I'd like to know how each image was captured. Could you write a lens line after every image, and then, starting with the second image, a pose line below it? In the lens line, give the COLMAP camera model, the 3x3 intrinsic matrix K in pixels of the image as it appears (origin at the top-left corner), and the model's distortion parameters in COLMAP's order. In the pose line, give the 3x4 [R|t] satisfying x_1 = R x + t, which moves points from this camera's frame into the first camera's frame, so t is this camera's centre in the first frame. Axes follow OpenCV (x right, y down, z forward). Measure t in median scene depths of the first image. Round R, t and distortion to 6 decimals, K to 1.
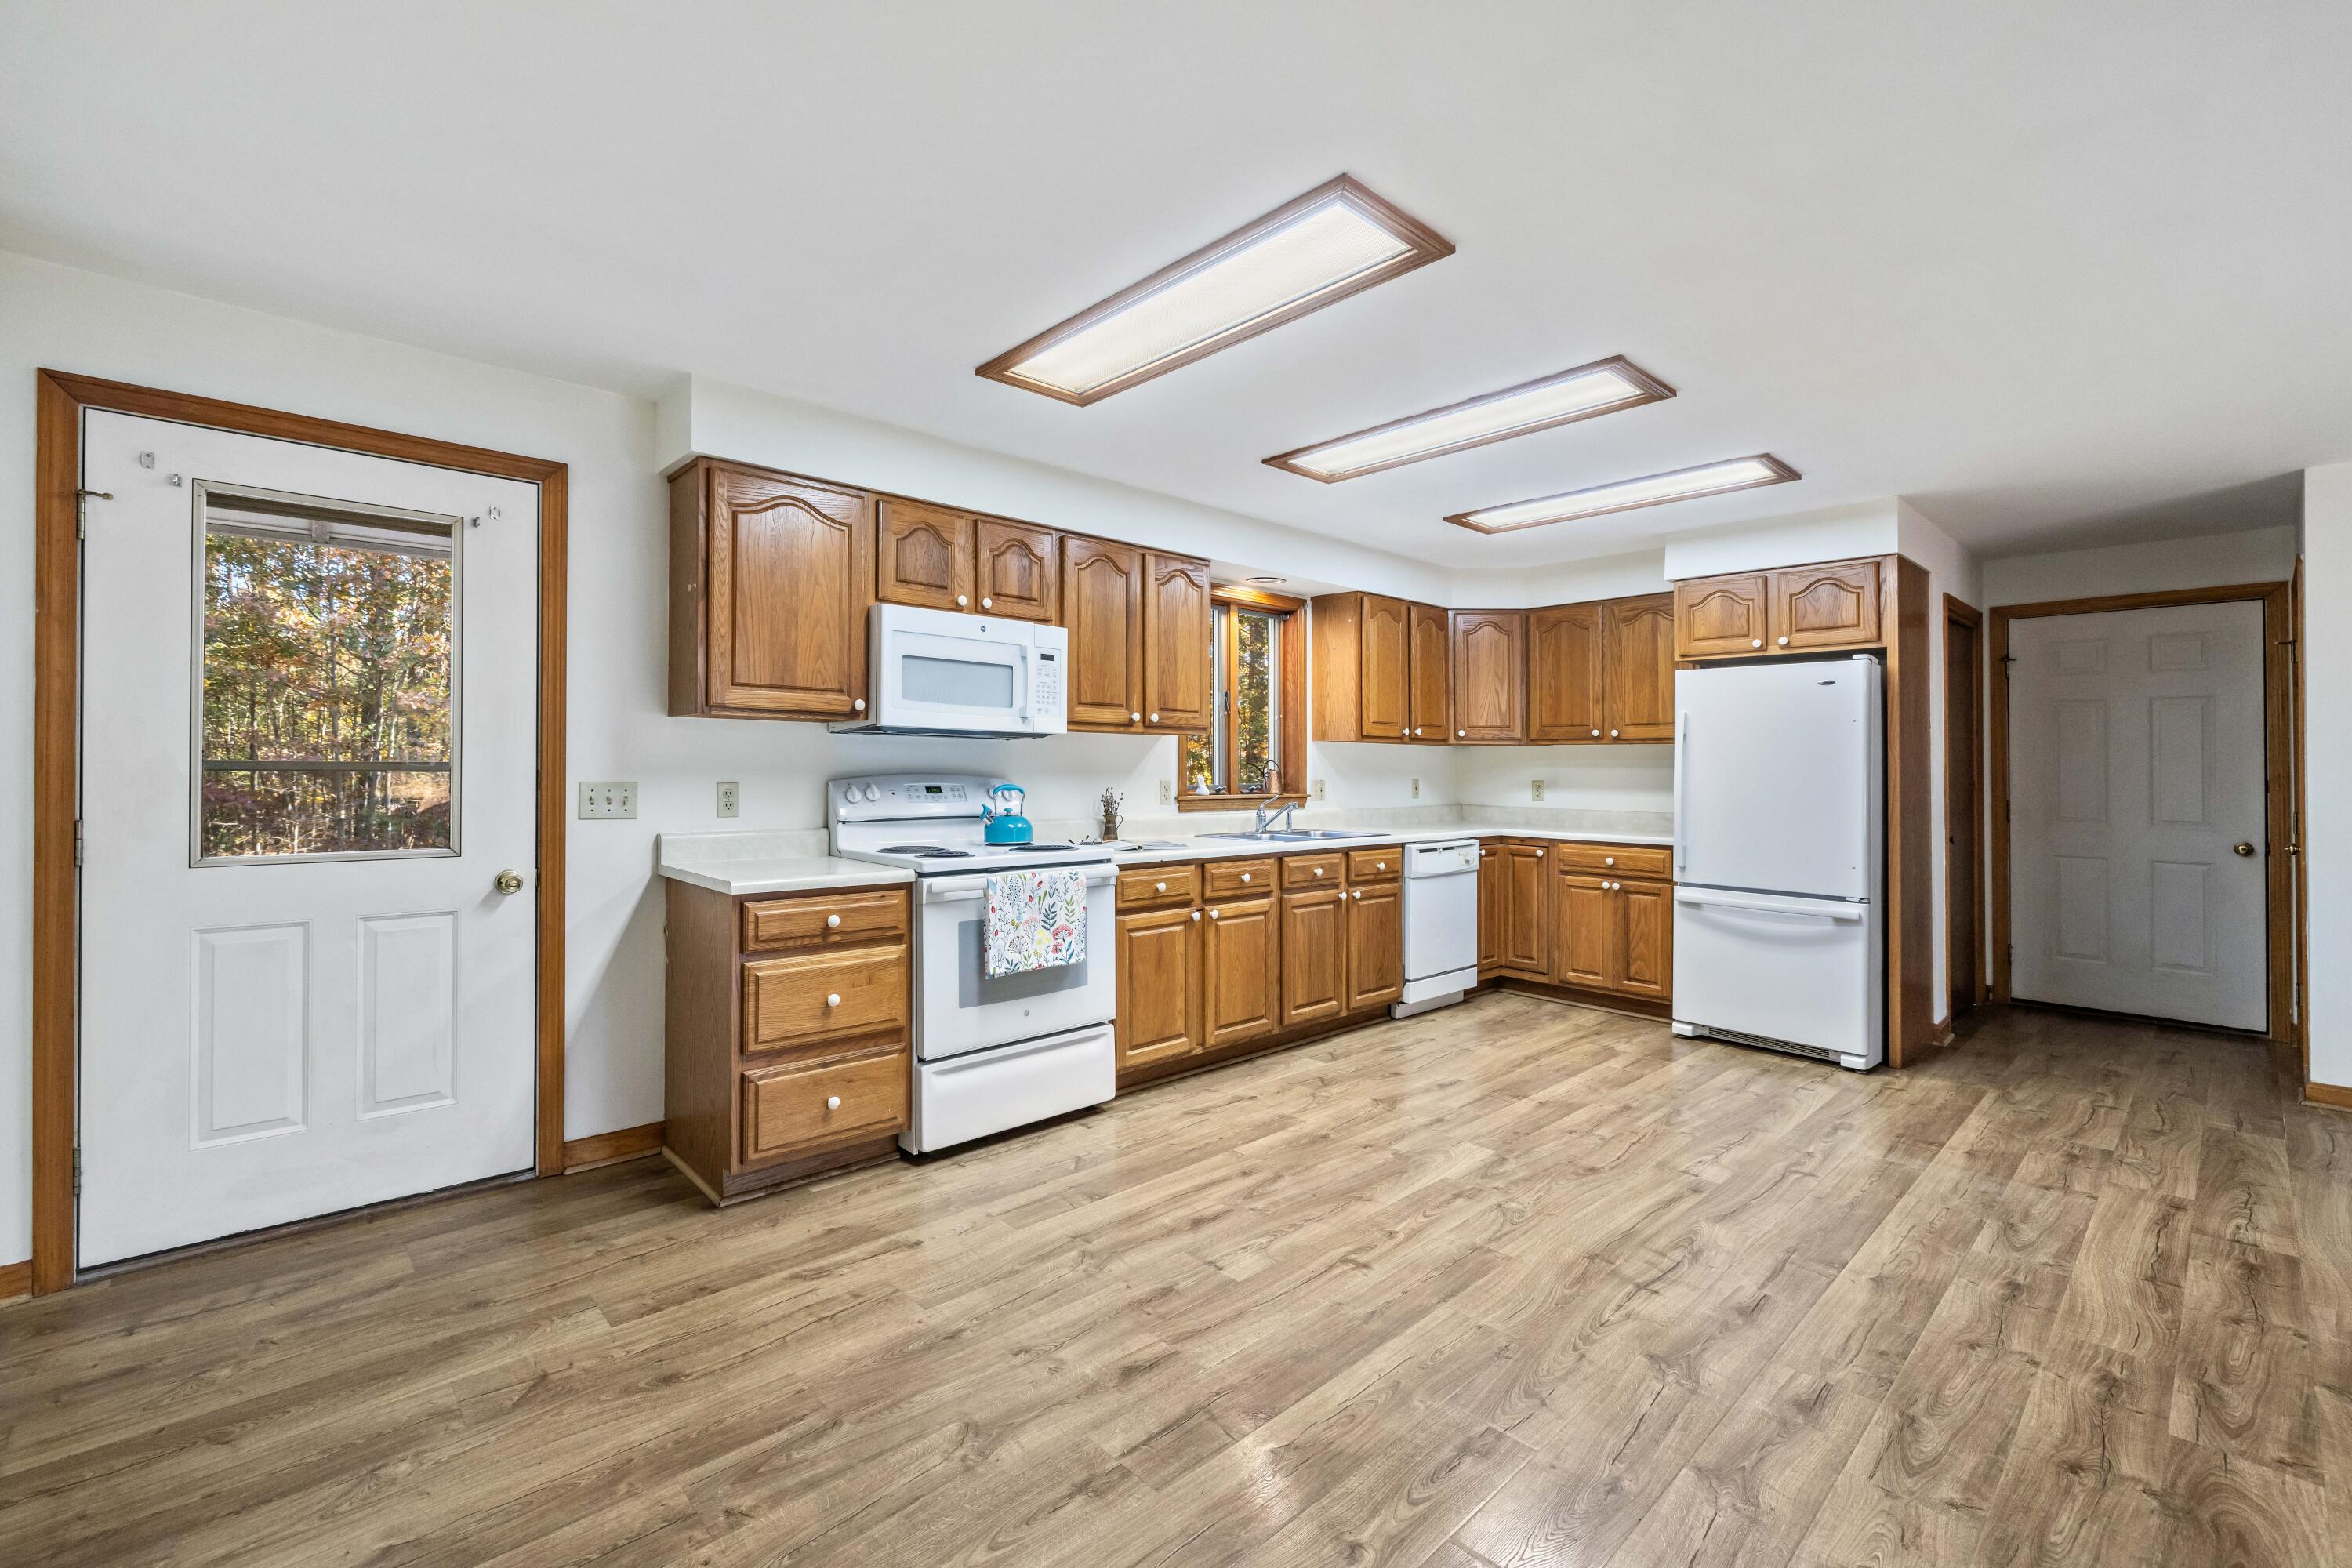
lens RADIAL K [[996.3, 0, 1153.8], [0, 996.3, 750.0], [0, 0, 1]] dist [0.002627, -0.000088]
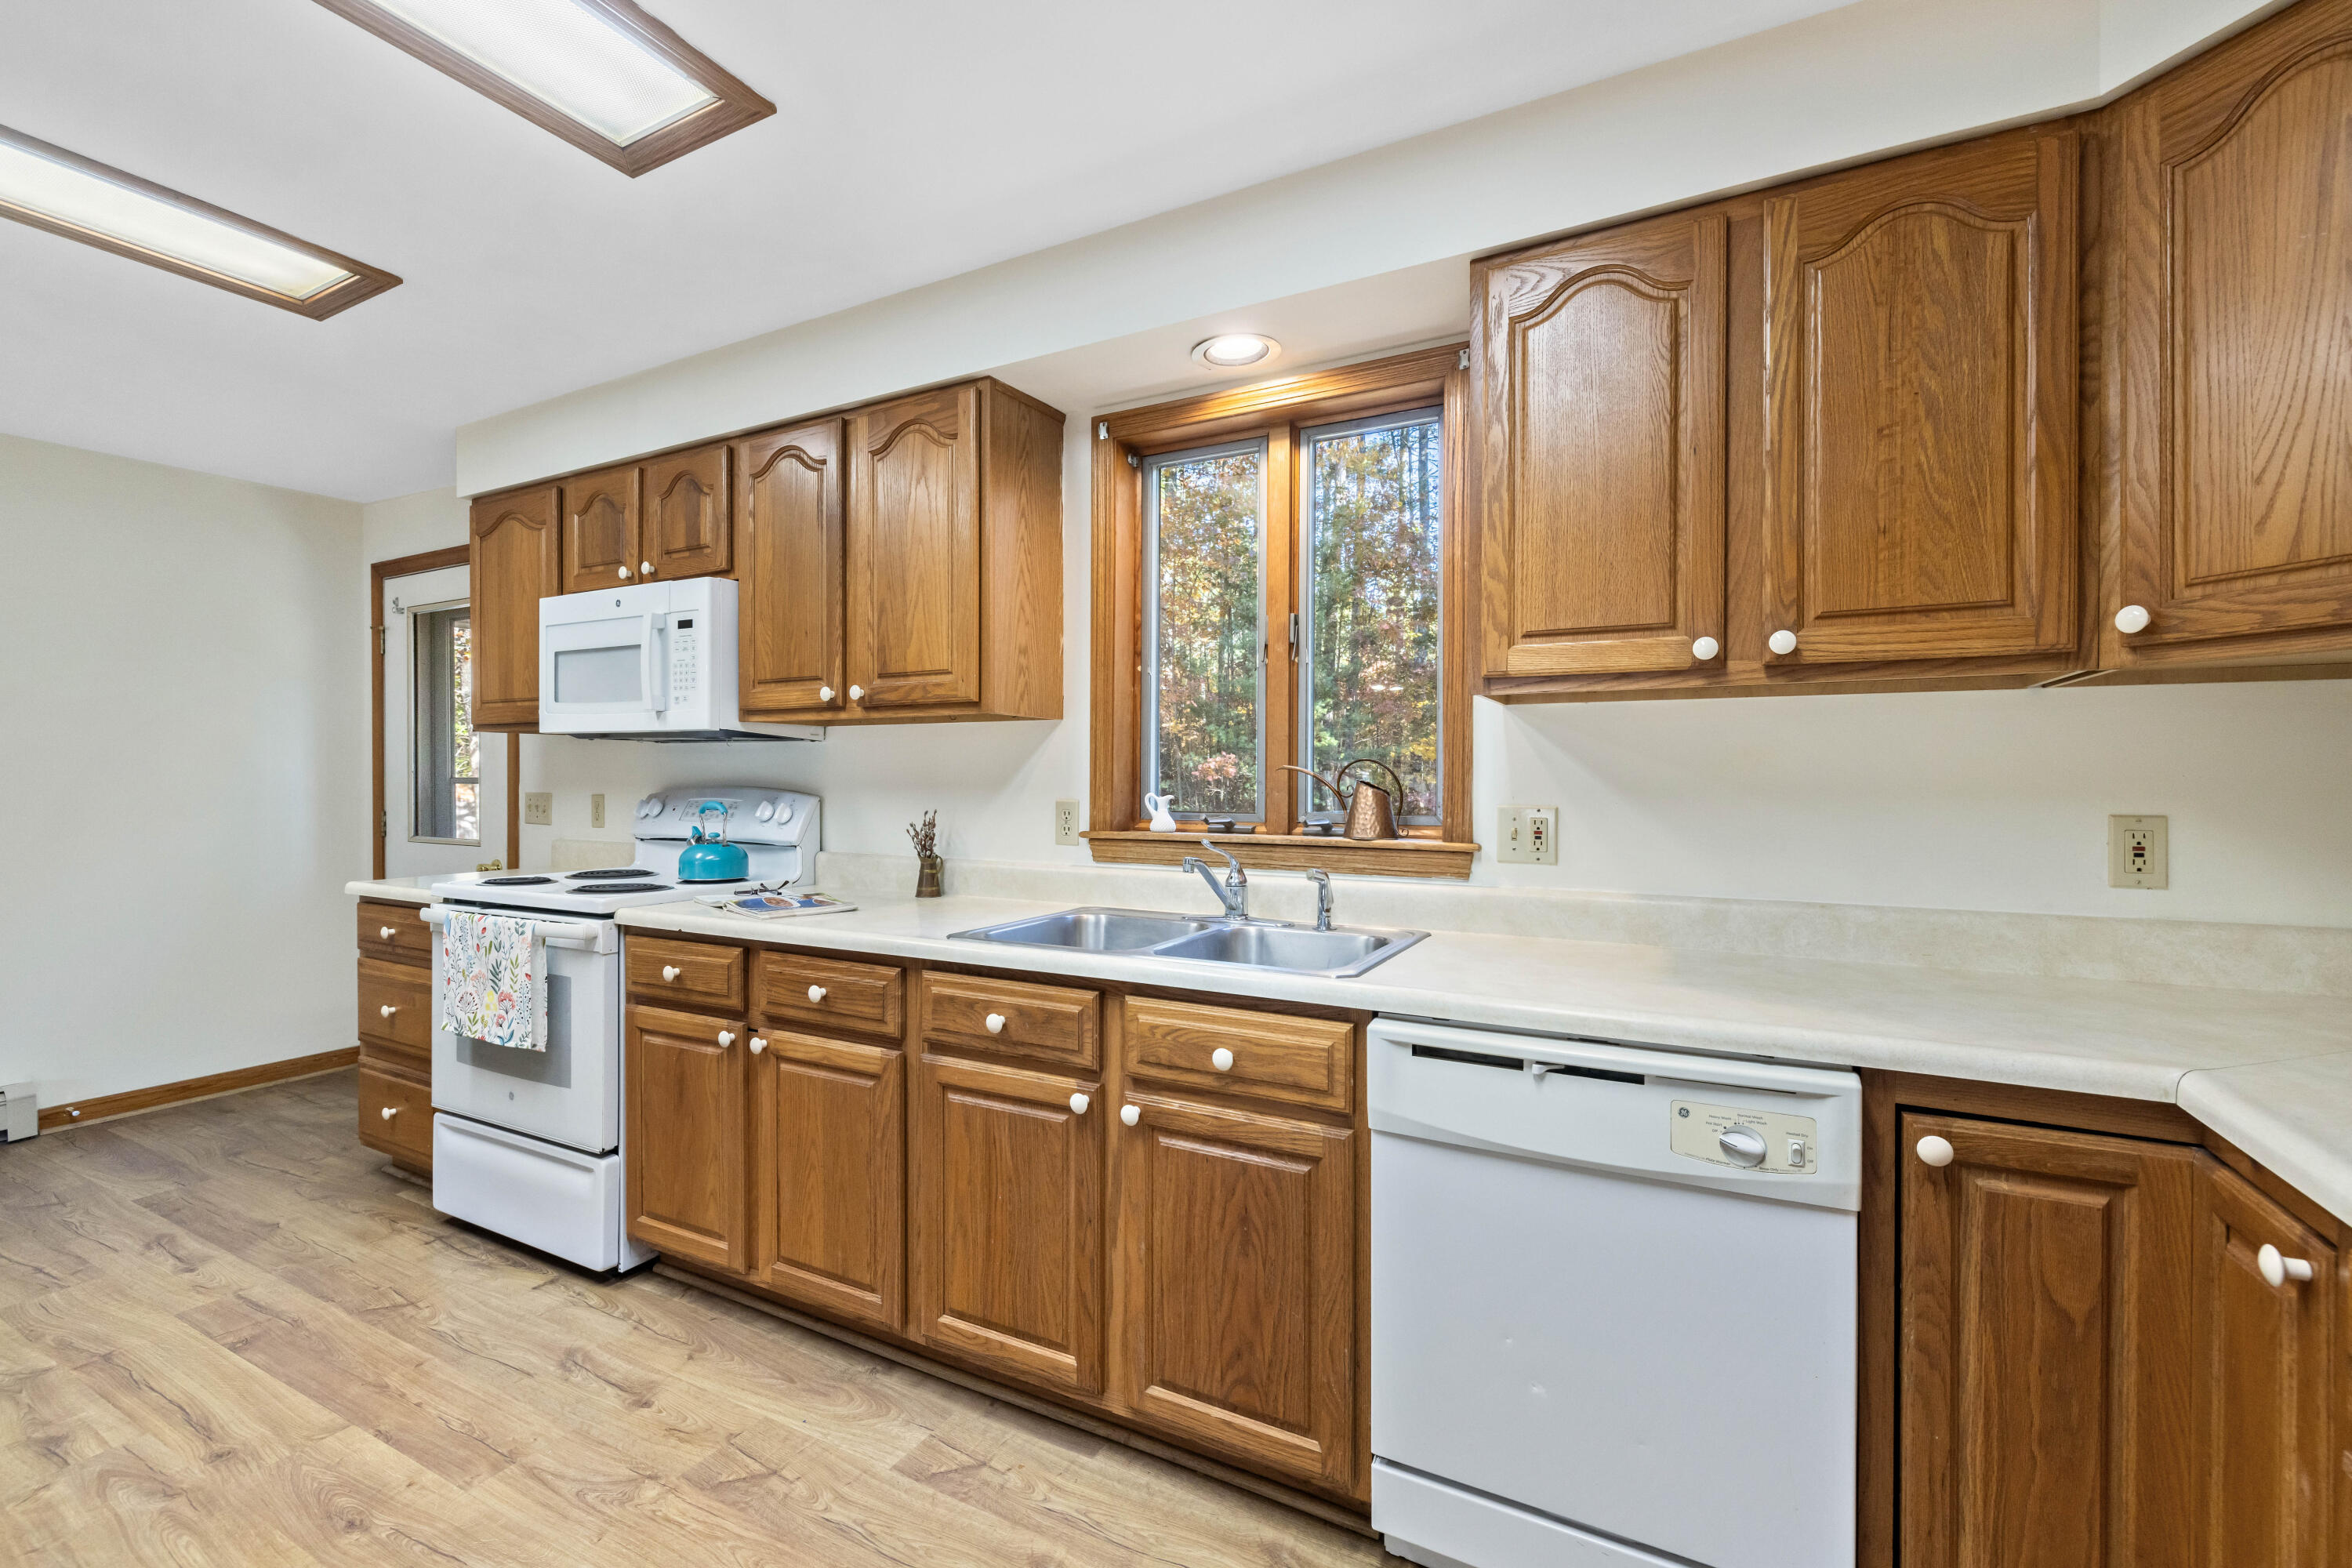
lens RADIAL K [[996.3, 0, 1166.2], [0, 996.3, 786.3], [0, 0, 1]] dist [0.002627, -0.000088]
pose [[0.334518, -0.001037, -0.942389, 0.723030], [0.017754, 0.999829, 0.005202, 0.027174], [0.942222, -0.018472, 0.334480, 1.147161]]
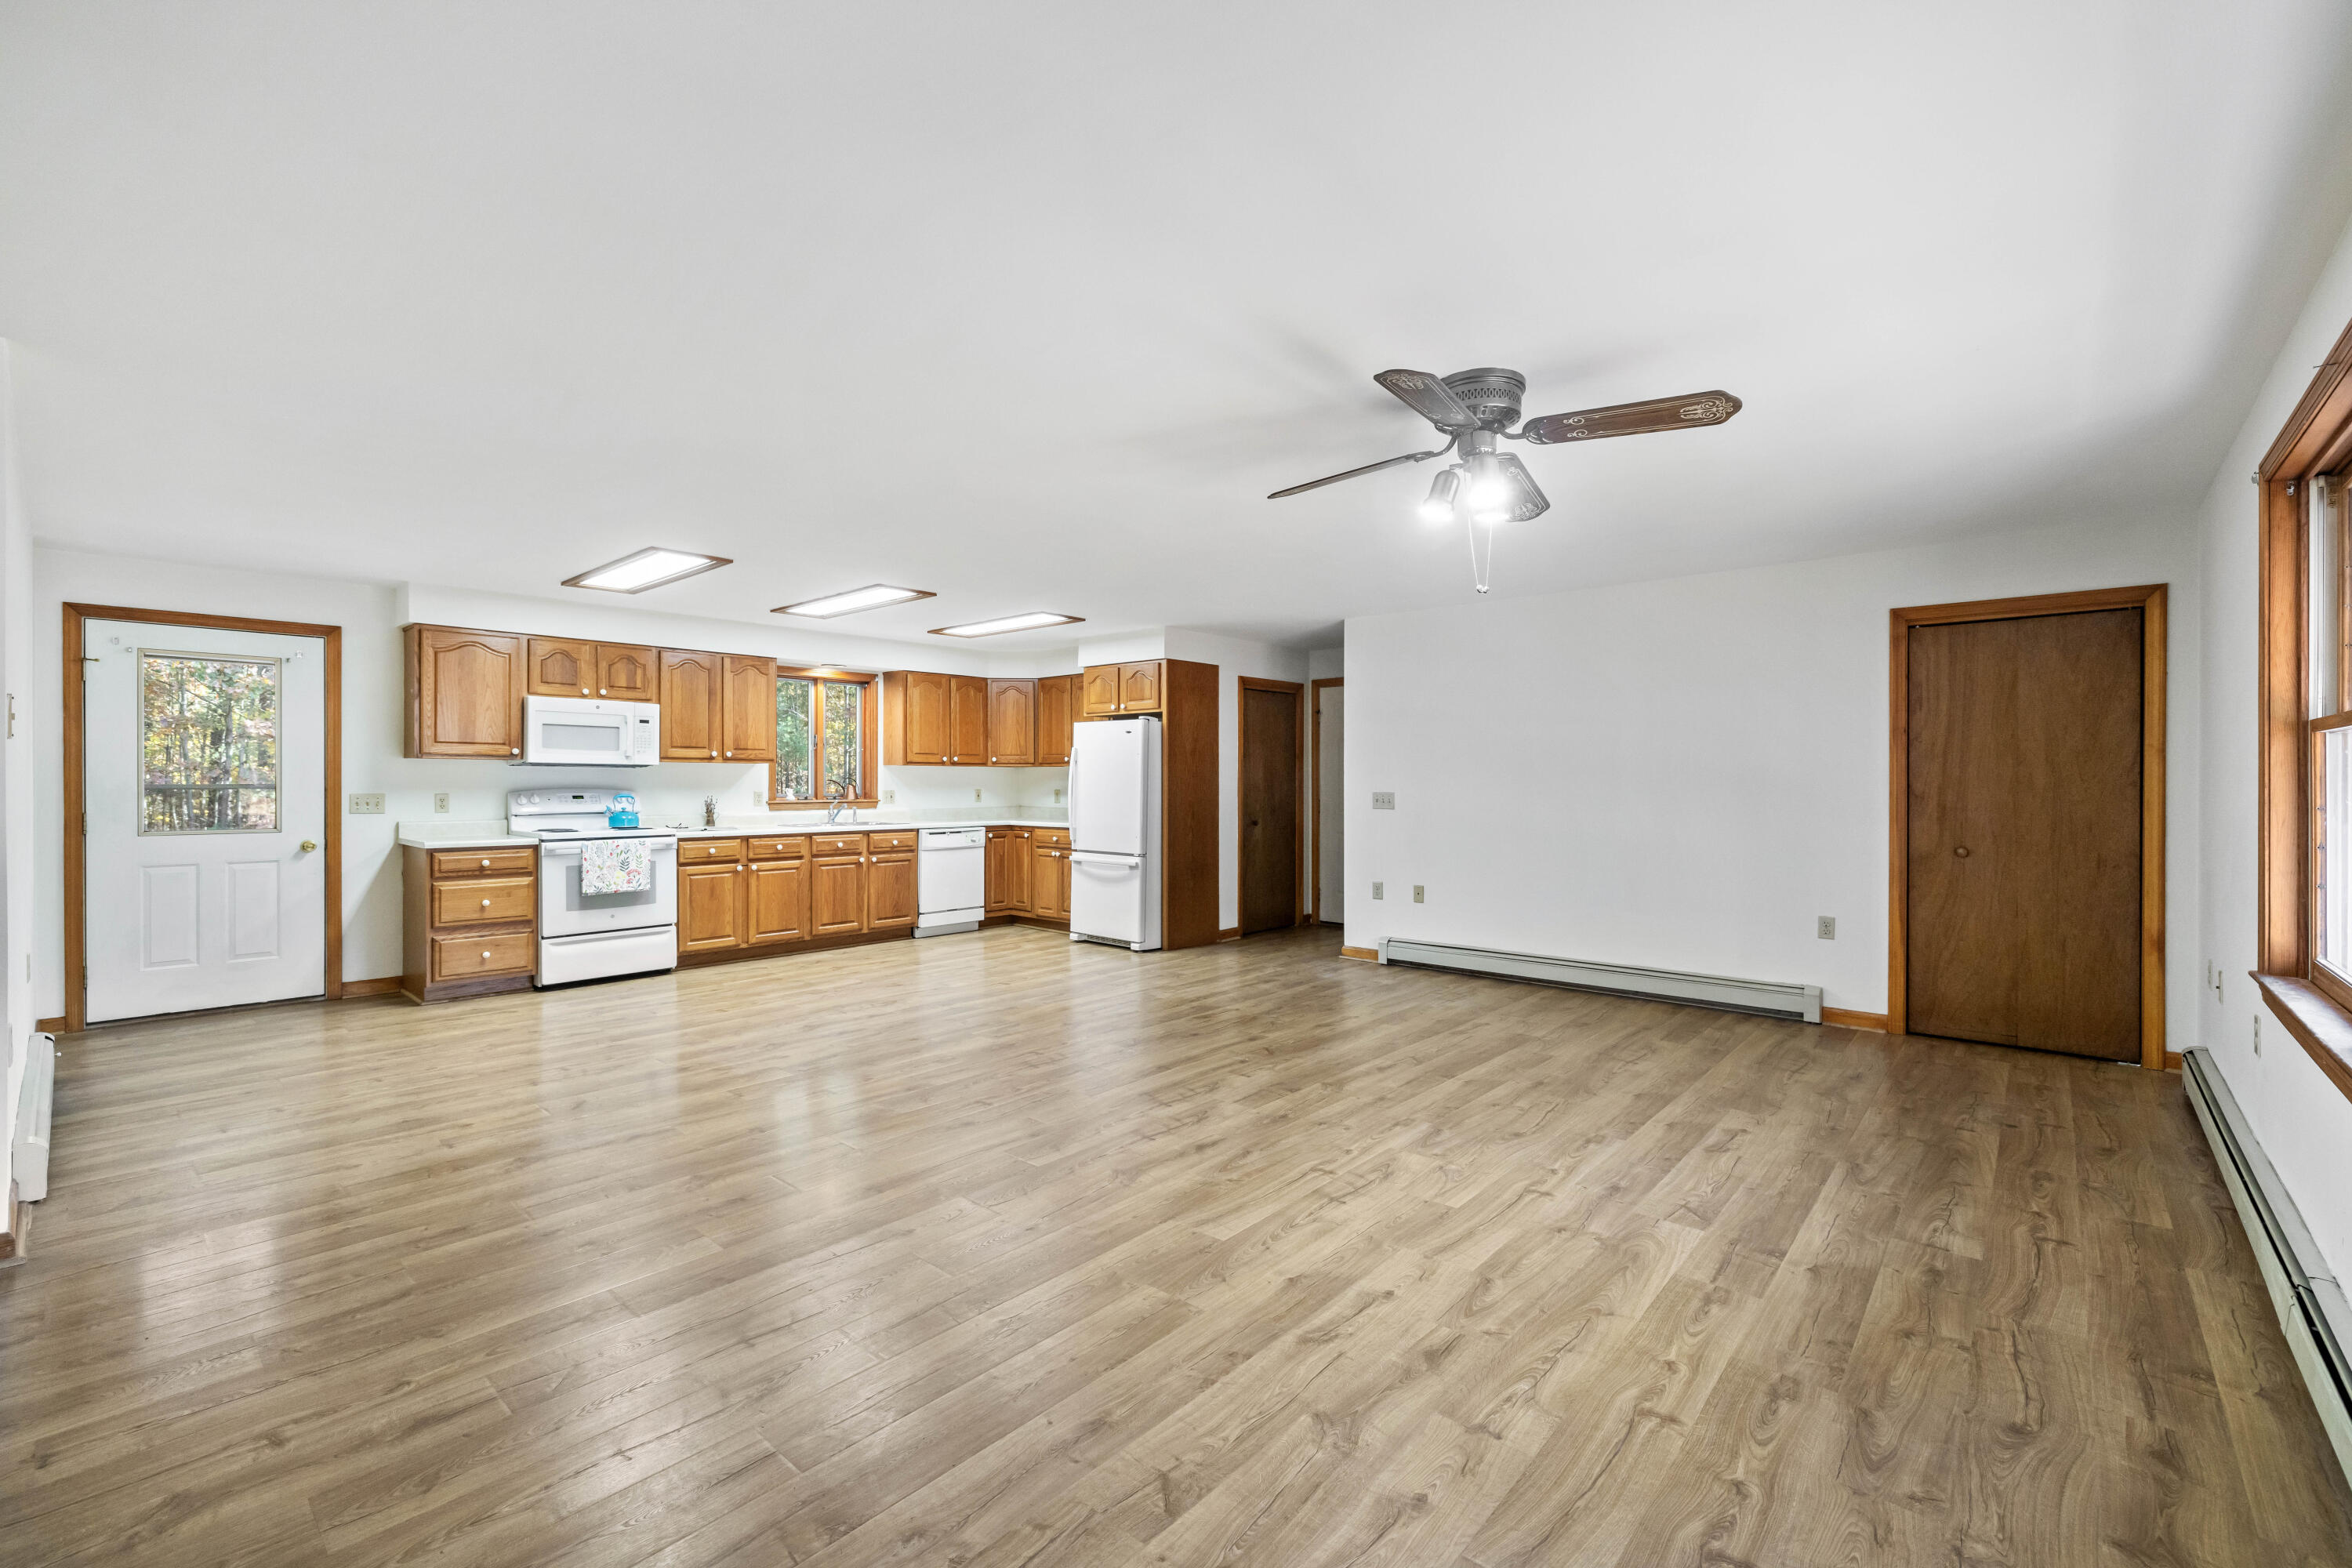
lens RADIAL K [[996.3, 0, 1157.2], [0, 996.3, 765.0], [0, 0, 1]] dist [0.002627, -0.000088]
pose [[0.995696, -0.006694, 0.092443, 0.670486], [0.006614, 0.999977, 0.001174, -0.013011], [-0.092448, -0.000558, 0.995717, -0.888987]]
